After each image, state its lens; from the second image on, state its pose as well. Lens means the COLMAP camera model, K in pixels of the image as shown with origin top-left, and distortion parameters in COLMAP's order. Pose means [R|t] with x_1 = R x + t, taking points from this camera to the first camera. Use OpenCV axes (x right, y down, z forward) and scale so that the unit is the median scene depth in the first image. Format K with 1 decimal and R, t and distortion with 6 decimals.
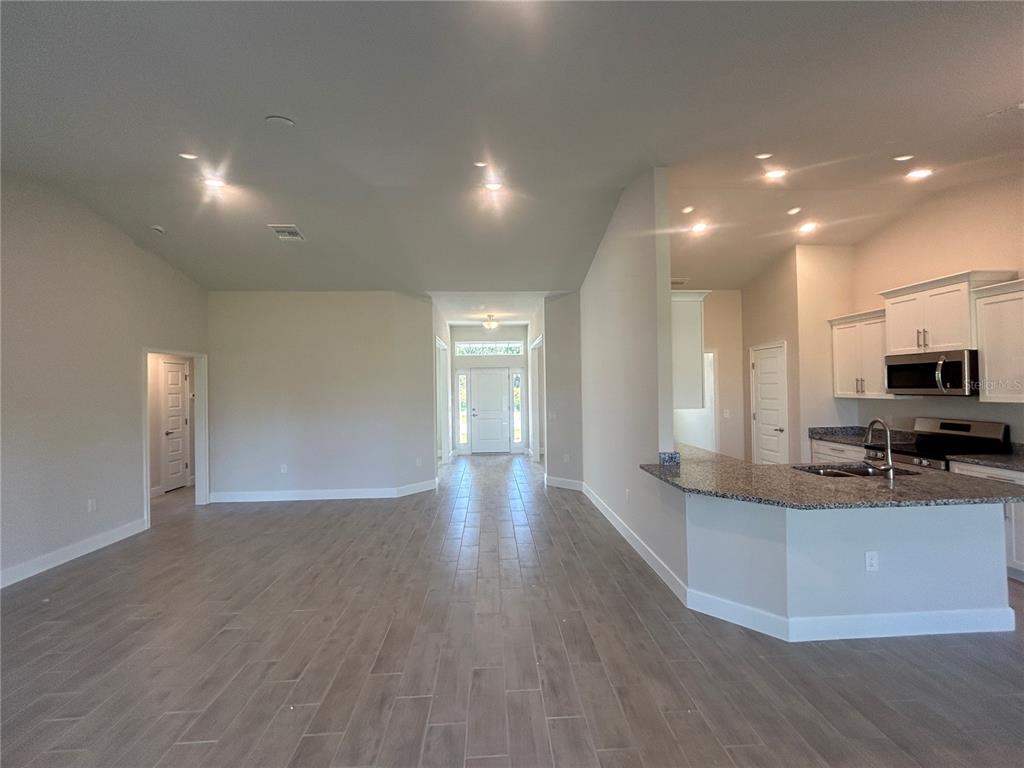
lens RADIAL K [[413.8, 0, 513.2], [0, 413.8, 382.2], [0, 0, 1]] dist [0.001848, 0.000856]
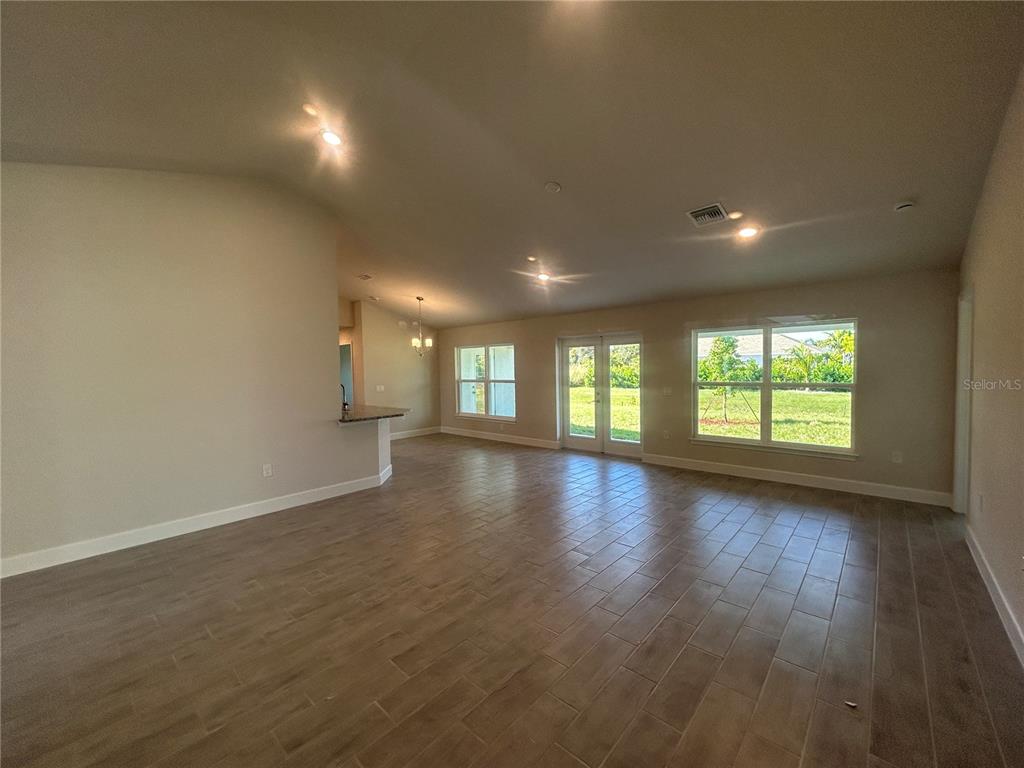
lens RADIAL K [[413.8, 0, 507.0], [0, 413.8, 380.6], [0, 0, 1]] dist [0.001848, 0.000856]
pose [[-0.692666, 0.006290, 0.721231, -0.939606], [0.020417, 0.999732, 0.010890, 0.051715], [-0.720970, 0.022268, -0.692609, 1.339507]]
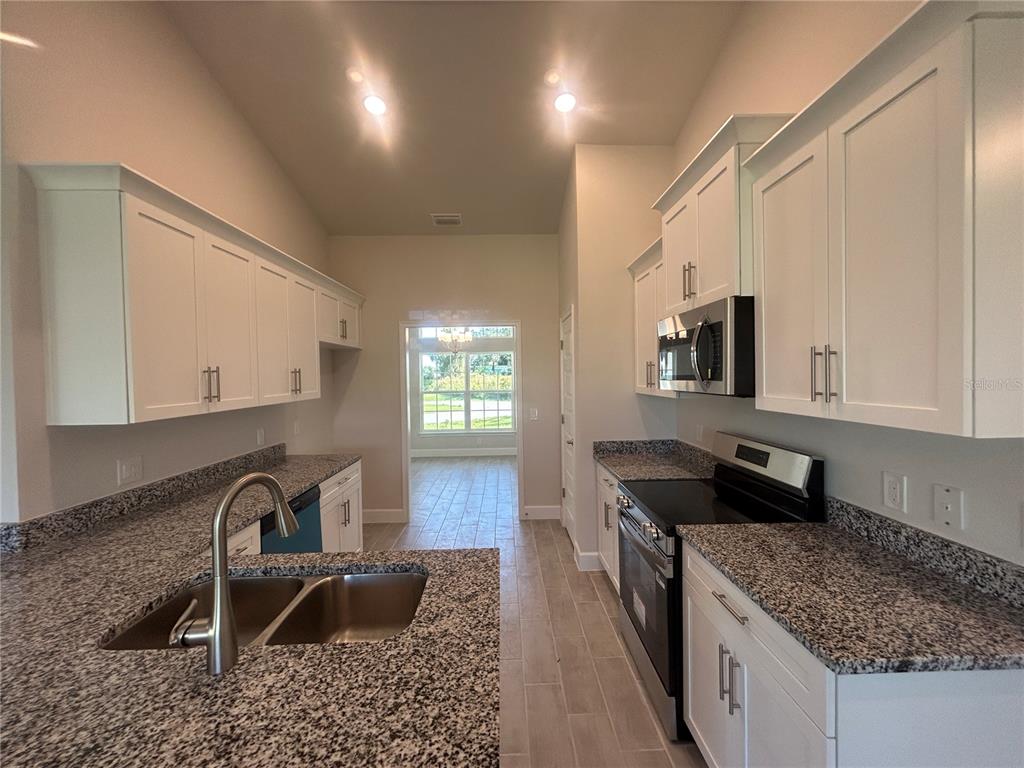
lens RADIAL K [[413.8, 0, 510.9], [0, 413.8, 379.1], [0, 0, 1]] dist [0.001848, 0.000856]
pose [[0.999129, -0.000591, -0.041716, 0.792163], [0.001495, 0.999765, 0.021641, 0.002699], [0.041693, -0.021684, 0.998895, 0.482390]]
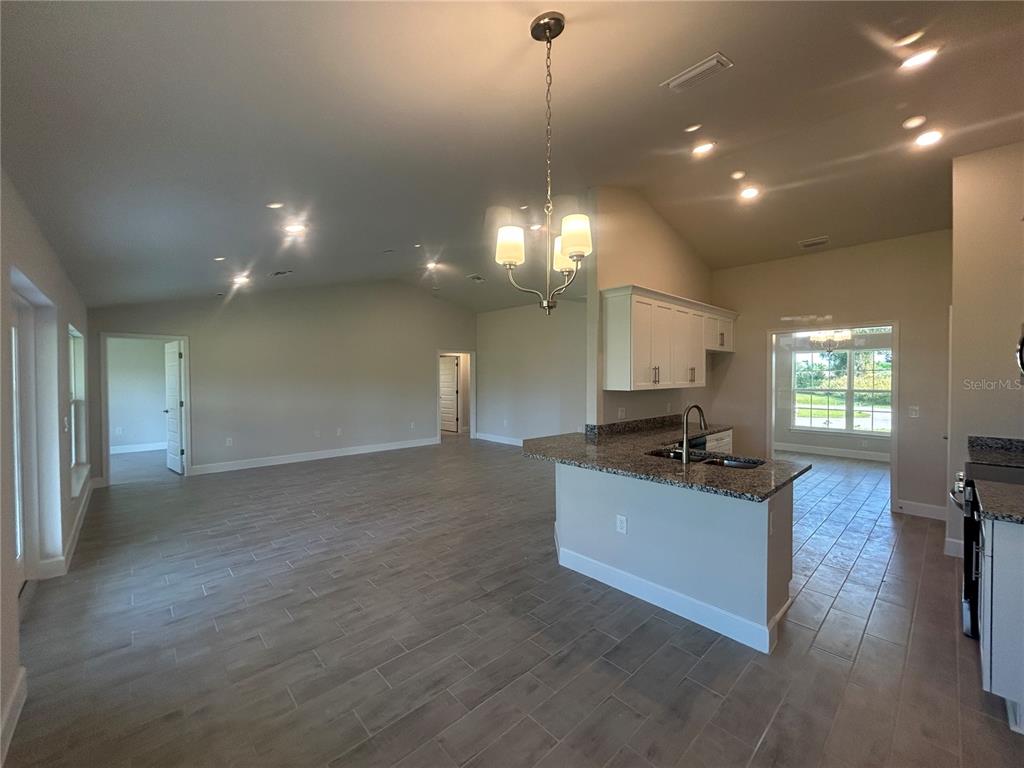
lens RADIAL K [[413.8, 0, 512.3], [0, 413.8, 383.8], [0, 0, 1]] dist [0.001848, 0.000856]
pose [[0.639453, 0.028301, -0.768309, 0.970295], [0.000033, 0.999321, 0.036838, 0.003362], [0.768830, -0.023582, 0.639018, 0.034868]]
